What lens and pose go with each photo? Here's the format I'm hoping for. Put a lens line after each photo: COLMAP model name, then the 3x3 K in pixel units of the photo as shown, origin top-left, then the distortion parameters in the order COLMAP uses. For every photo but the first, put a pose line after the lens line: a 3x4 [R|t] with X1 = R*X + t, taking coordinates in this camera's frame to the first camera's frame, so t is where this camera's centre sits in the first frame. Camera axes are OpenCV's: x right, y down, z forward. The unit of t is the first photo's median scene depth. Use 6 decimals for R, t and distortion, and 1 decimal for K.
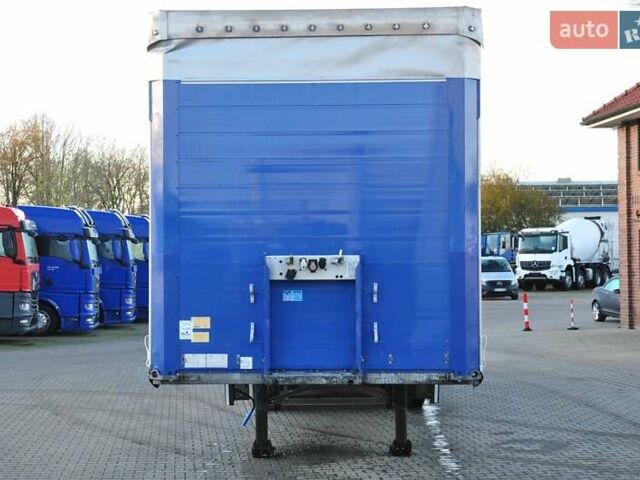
lens RADIAL K [[1149.6, 0, 320.0], [0, 1149.6, 240.0], [0, 0, 1]] dist [0.195126, 0.058066]
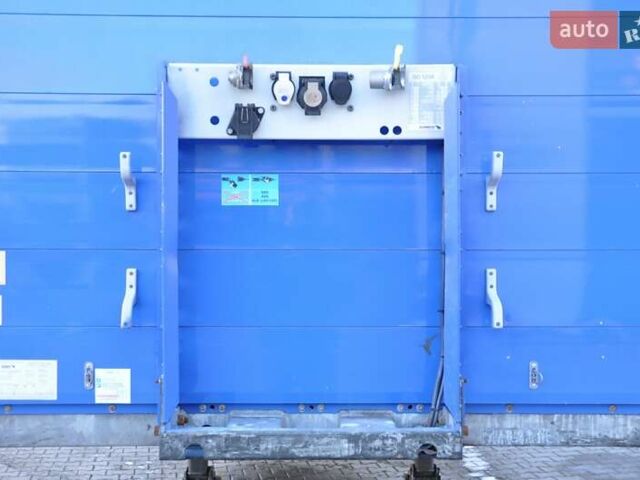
lens RADIAL K [[1093.9, 0, 319.7], [0, 1093.9, 226.4], [0, 0, 1]] dist [0.012511, 0.064076]
pose [[0.999028, 0.005331, 0.043746, -0.017337], [-0.006303, 0.999736, 0.022113, 0.052242], [-0.043616, -0.022368, 0.998798, 0.679920]]
